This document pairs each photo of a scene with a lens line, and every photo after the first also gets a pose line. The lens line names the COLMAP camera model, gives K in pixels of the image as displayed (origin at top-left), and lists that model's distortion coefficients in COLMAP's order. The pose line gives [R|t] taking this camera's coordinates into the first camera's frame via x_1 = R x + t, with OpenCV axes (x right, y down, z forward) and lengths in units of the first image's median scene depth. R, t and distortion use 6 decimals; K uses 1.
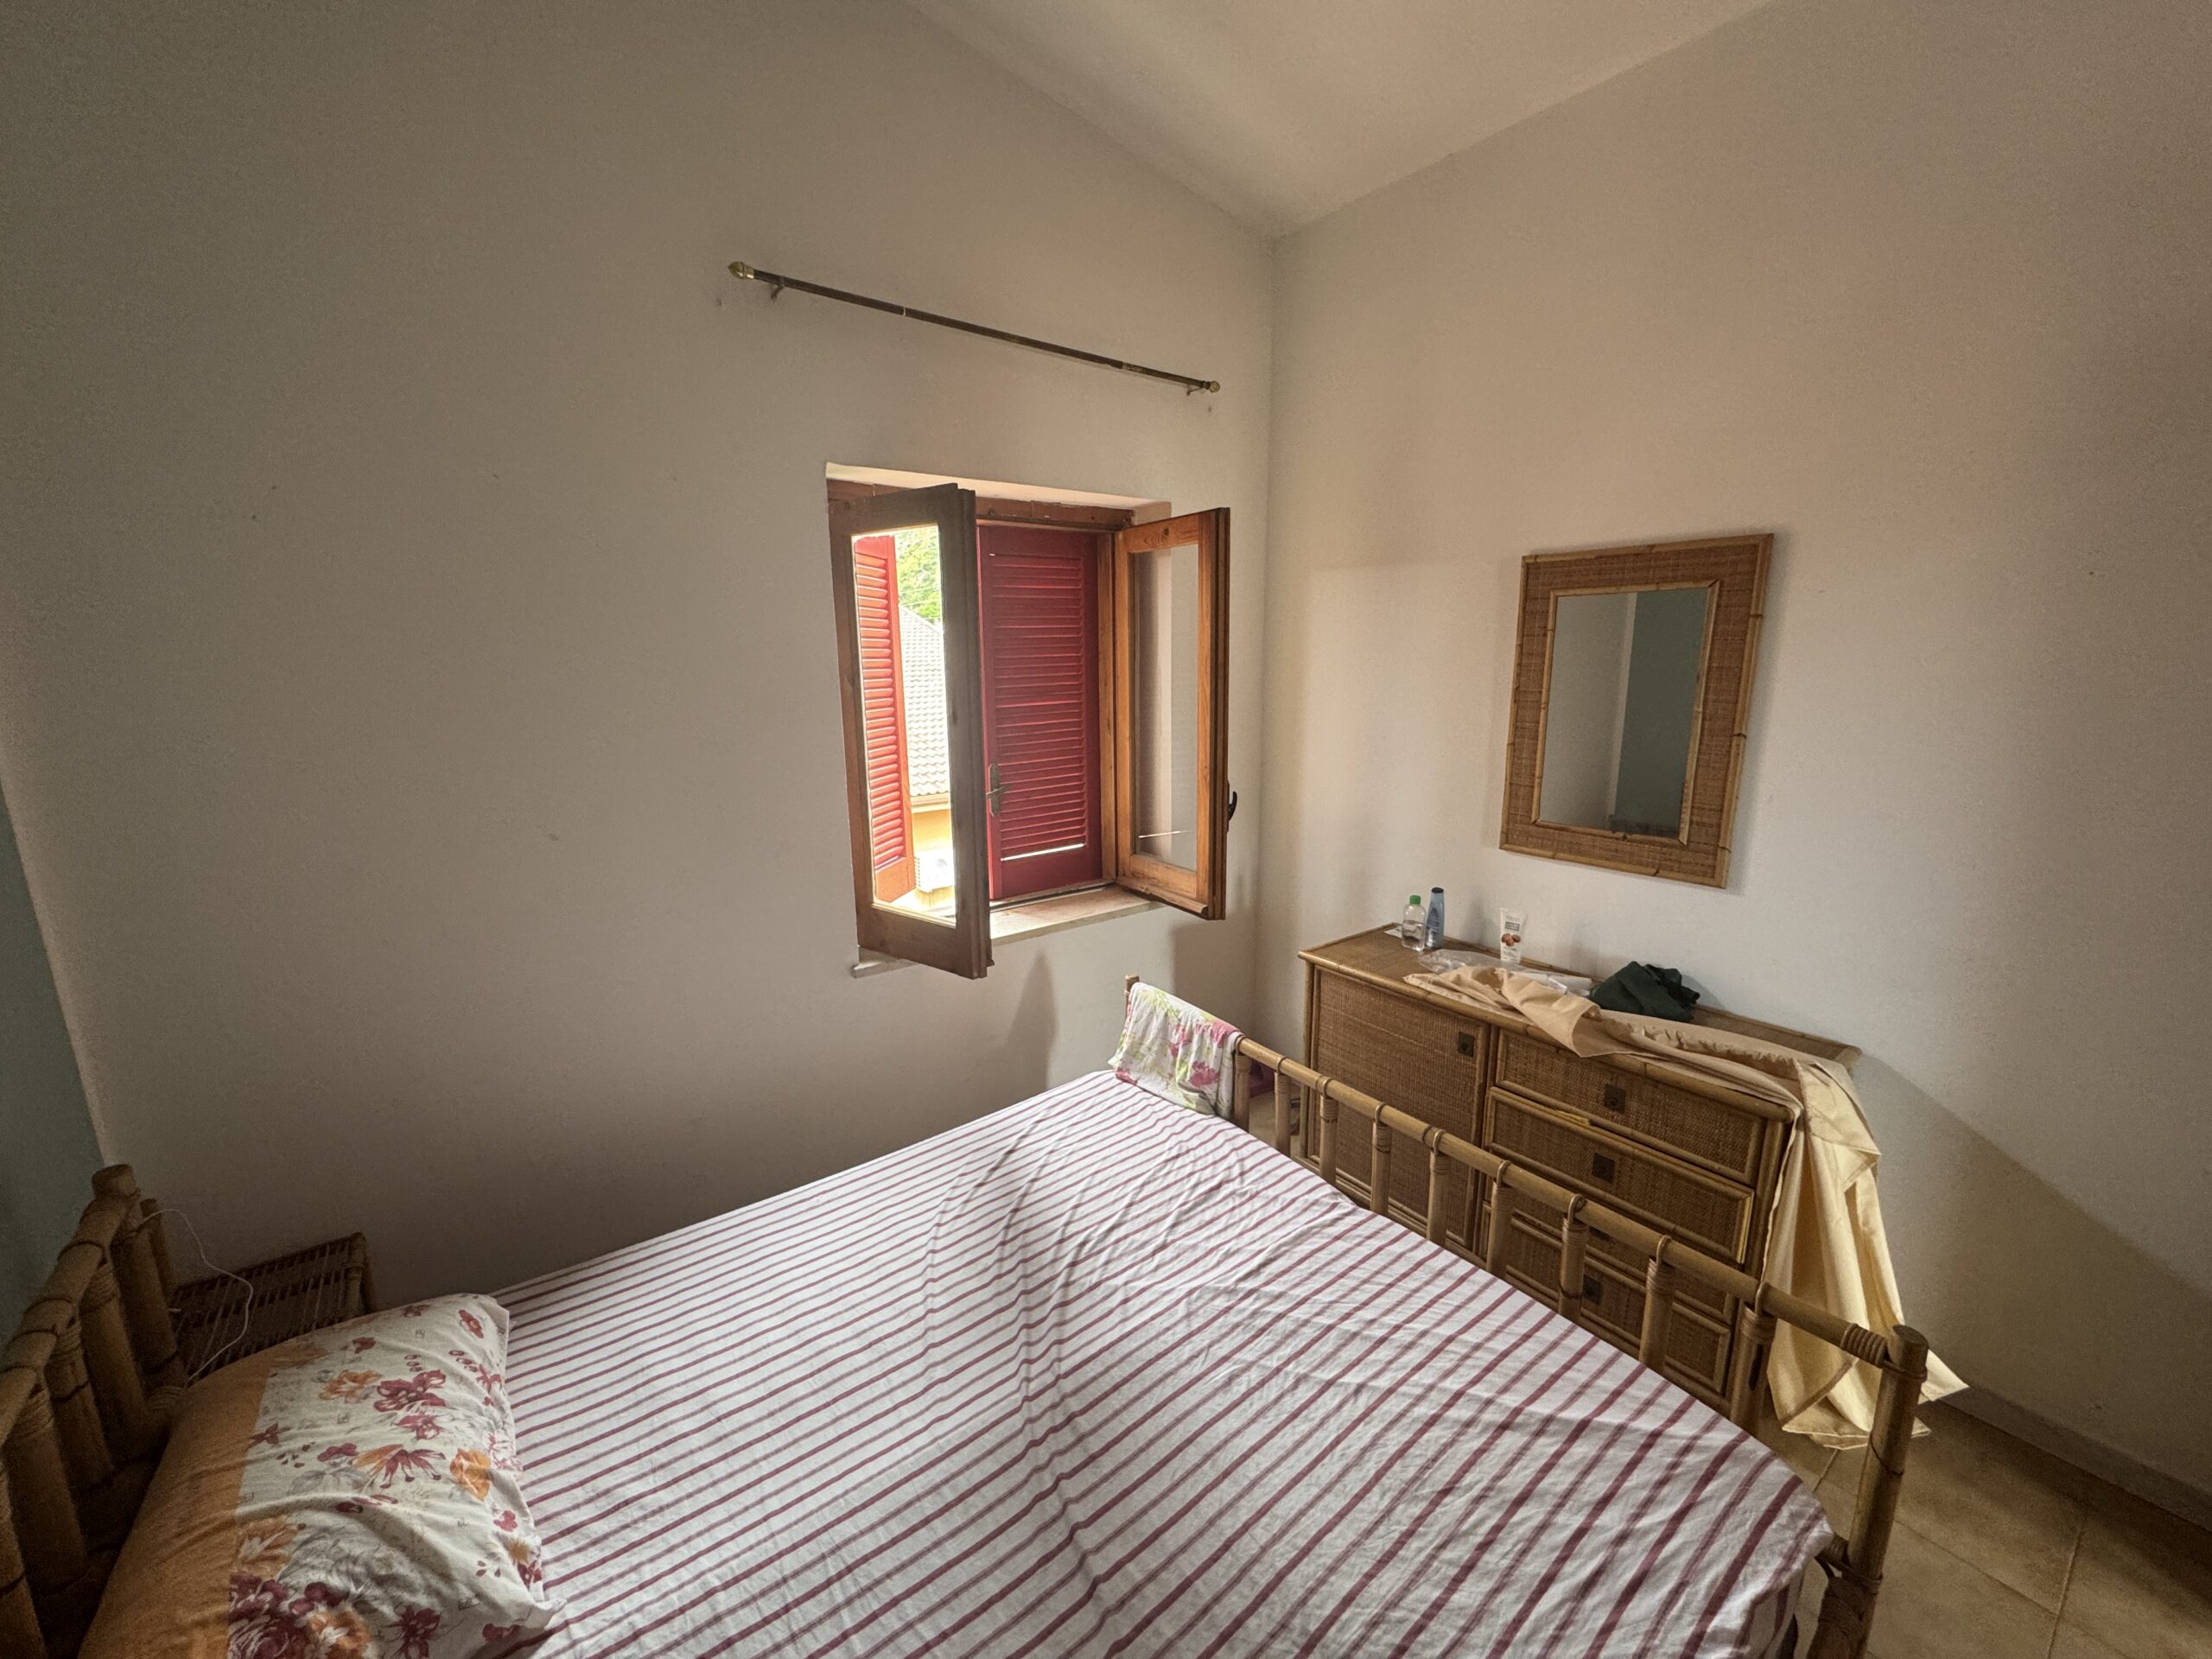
lens RADIAL K [[885.2, 0, 1099.9], [0, 885.2, 828.5], [0, 0, 1]] dist [-0.003352, 0.000395]
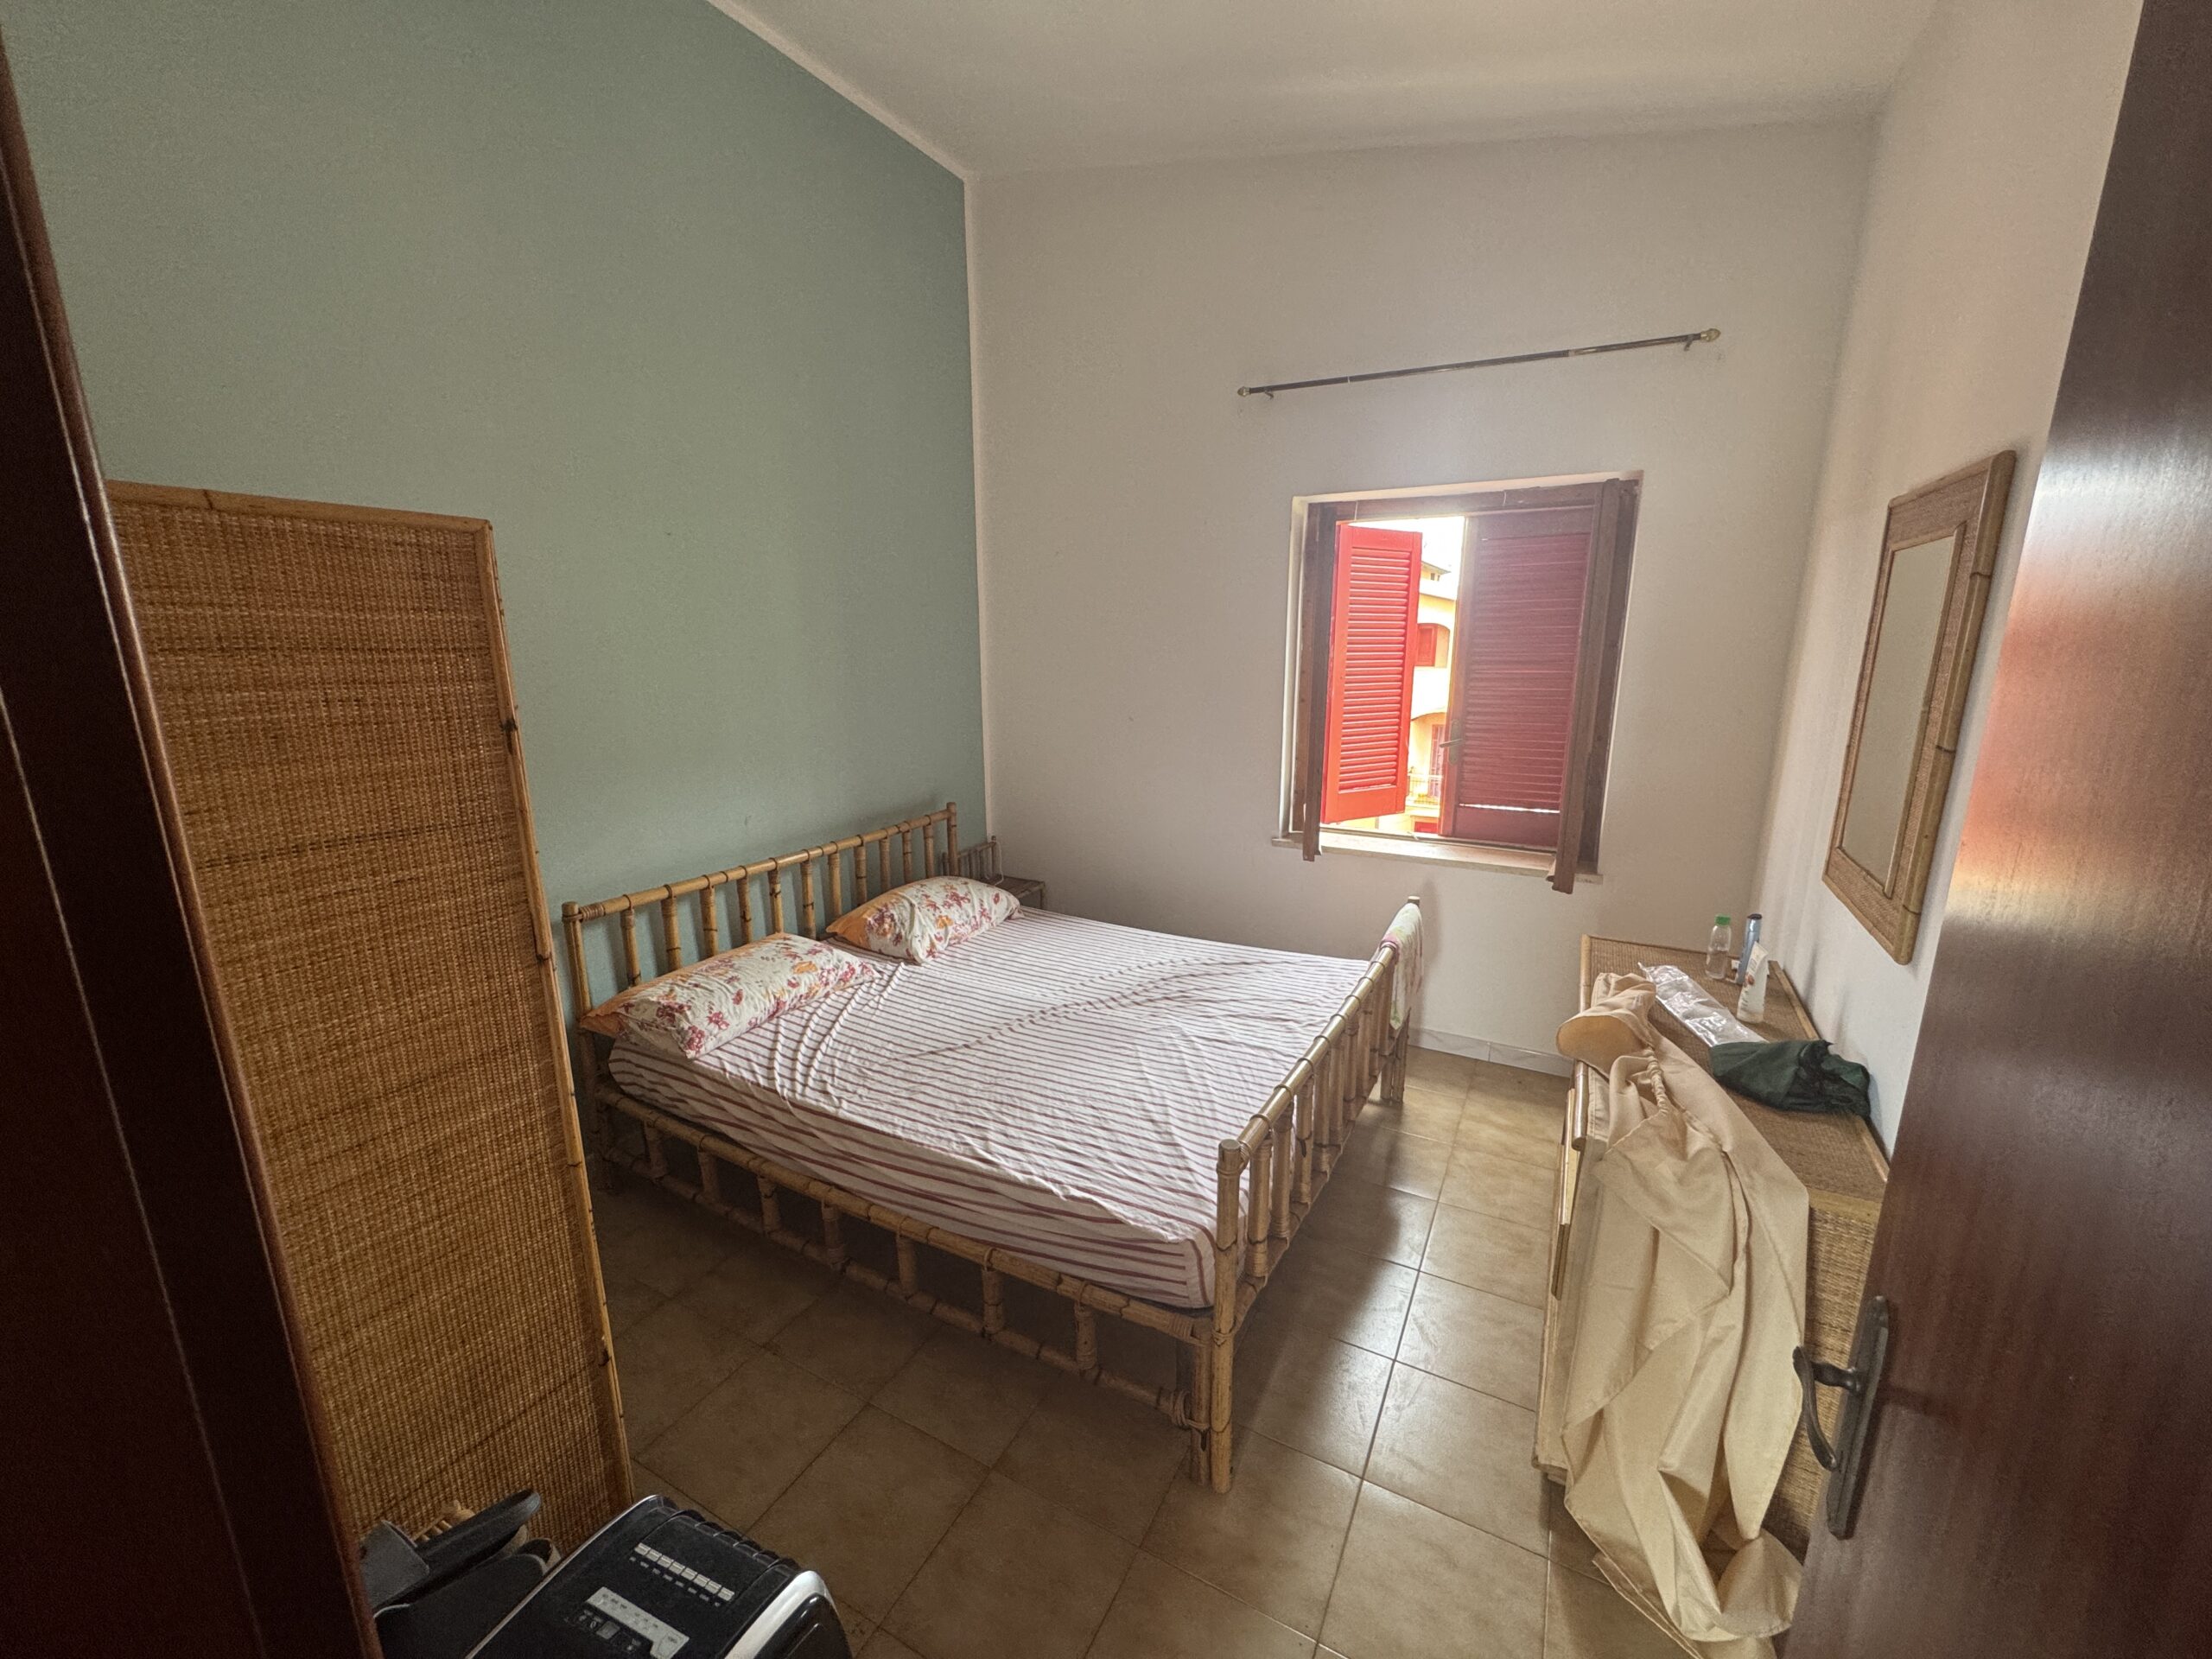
lens RADIAL K [[885.2, 0, 1105.5], [0, 885.2, 825.9], [0, 0, 1]] dist [-0.003352, 0.000395]
pose [[0.417669, 0.206173, -0.884898, 1.634194], [-0.180462, 0.973336, 0.141600, -0.039435], [0.890498, 0.100548, 0.443739, 0.166710]]
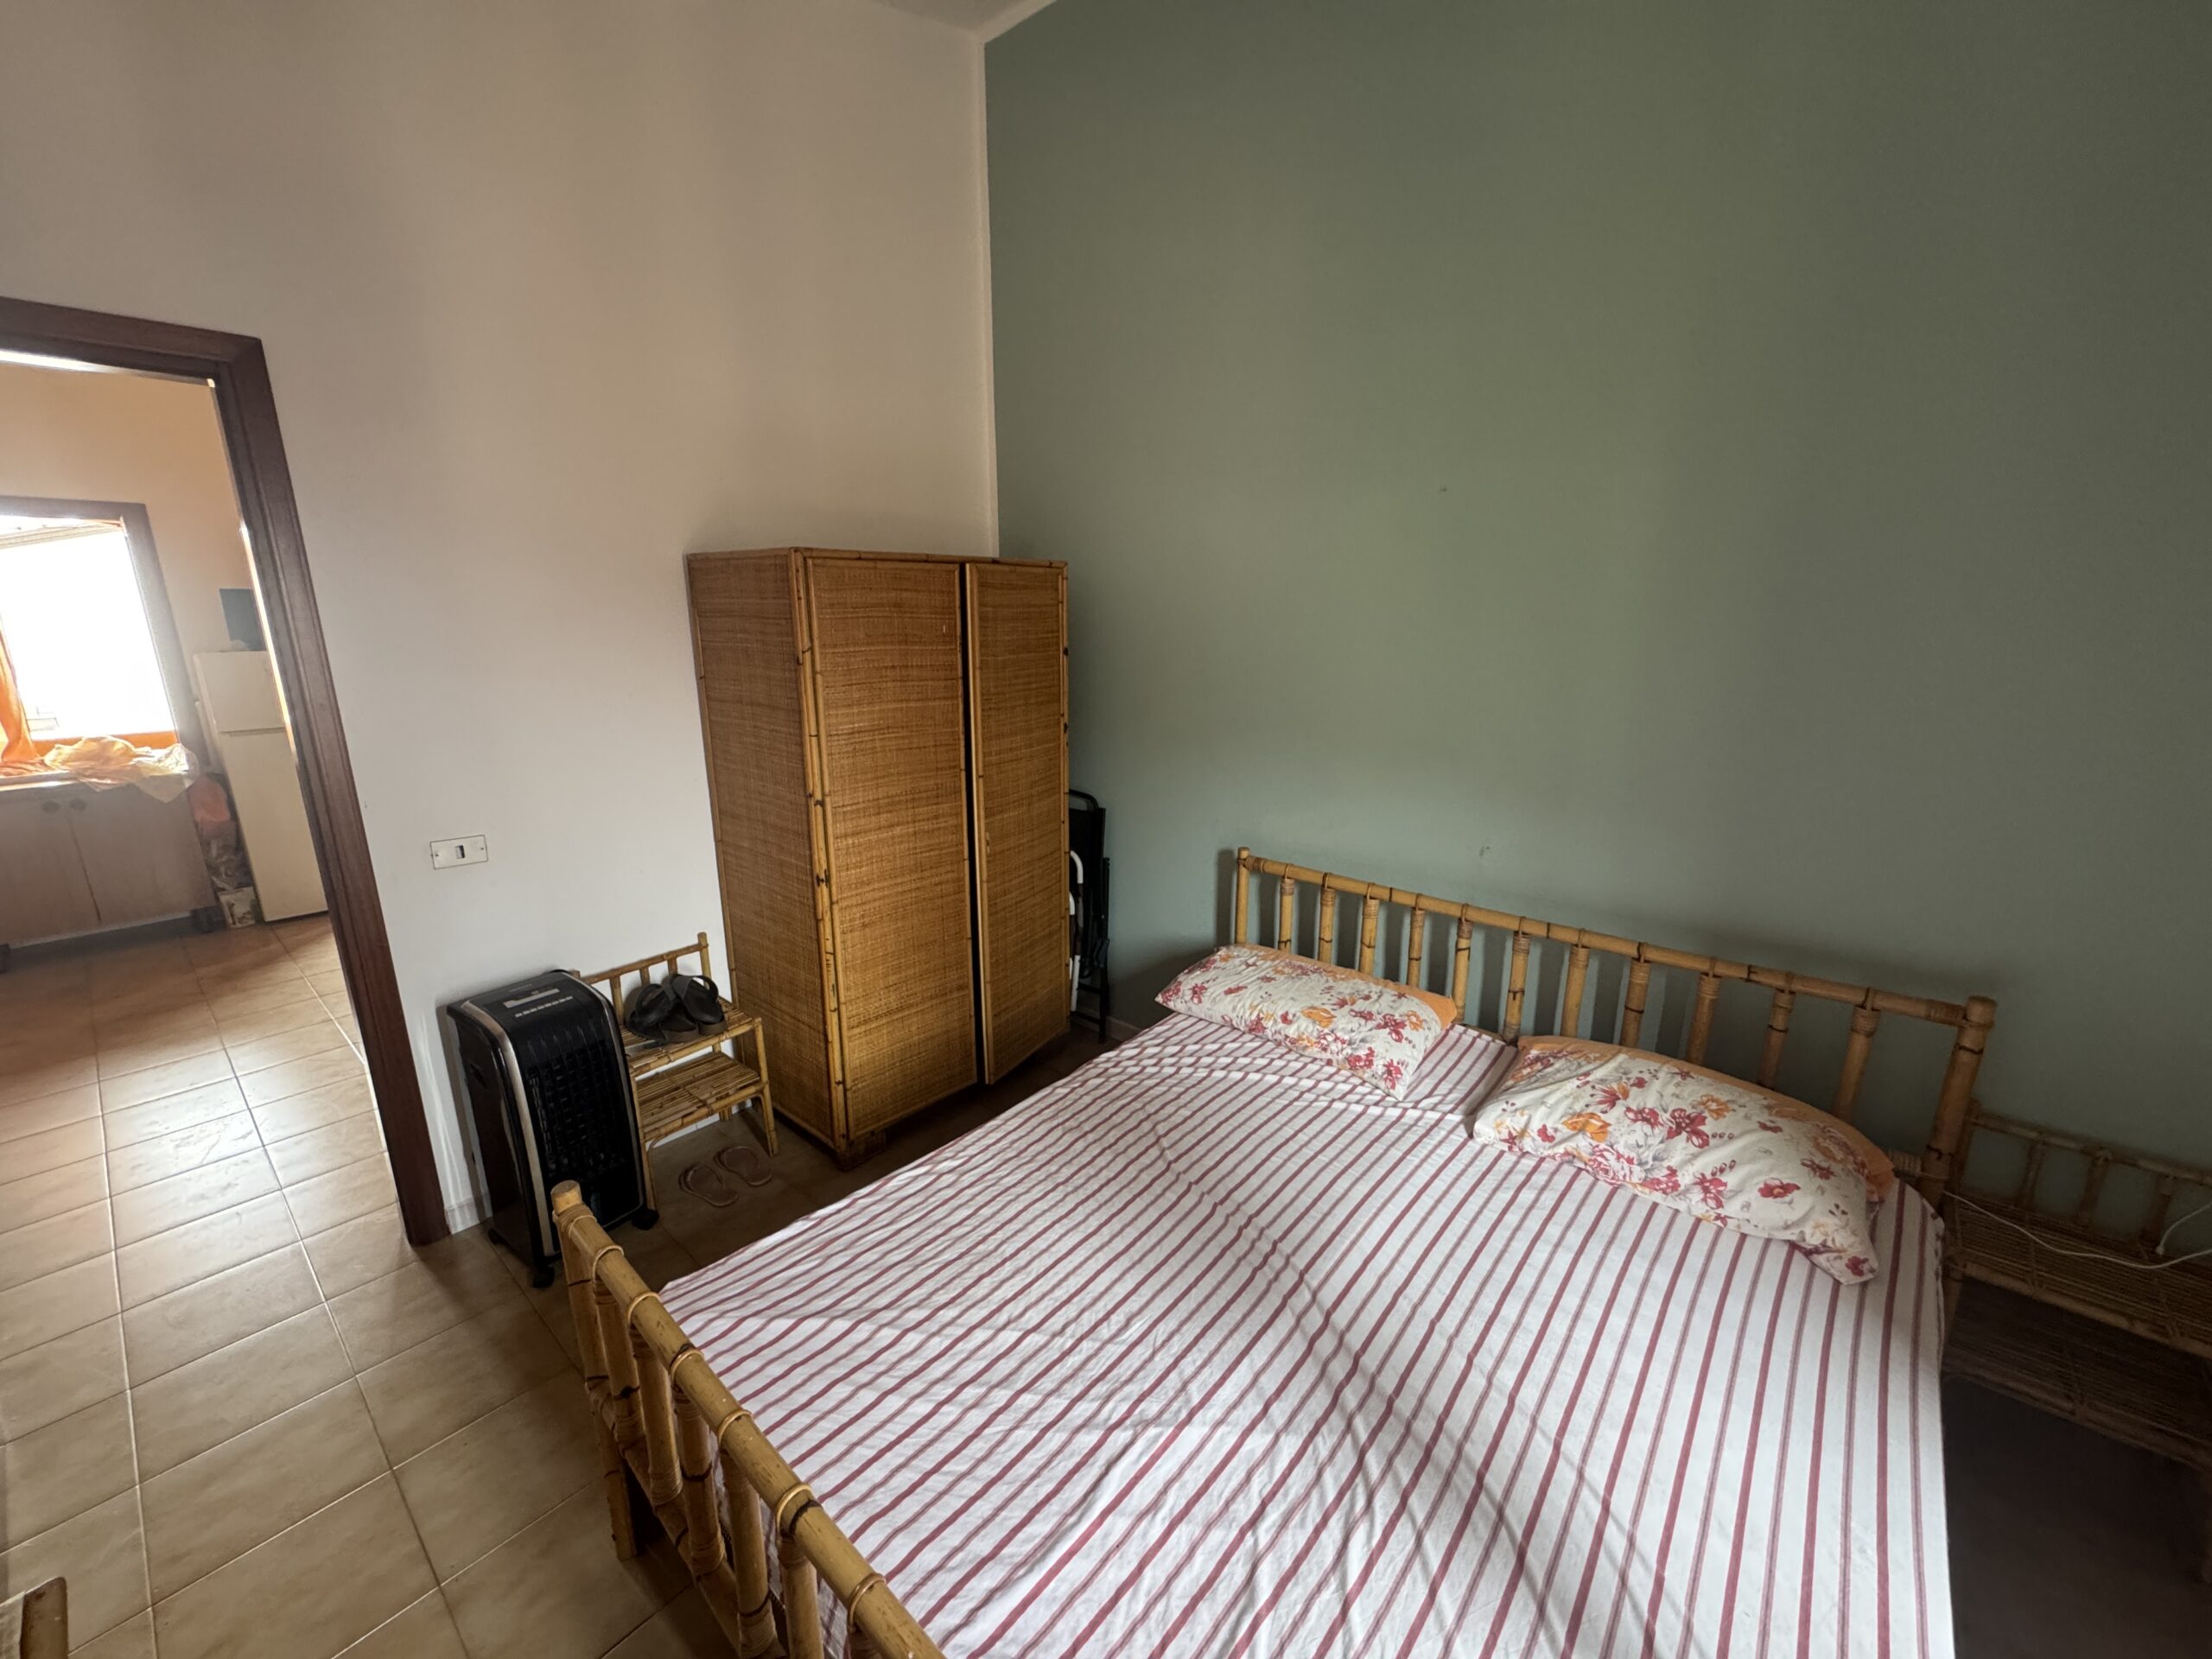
lens RADIAL K [[885.2, 0, 1097.8], [0, 885.2, 832.0], [0, 0, 1]] dist [-0.003352, 0.000395]
pose [[-0.976920, 0.068454, -0.202340, 0.360780], [-0.026687, 0.900725, 0.433570, -0.340247], [0.211932, 0.428963, -0.878109, 1.703862]]
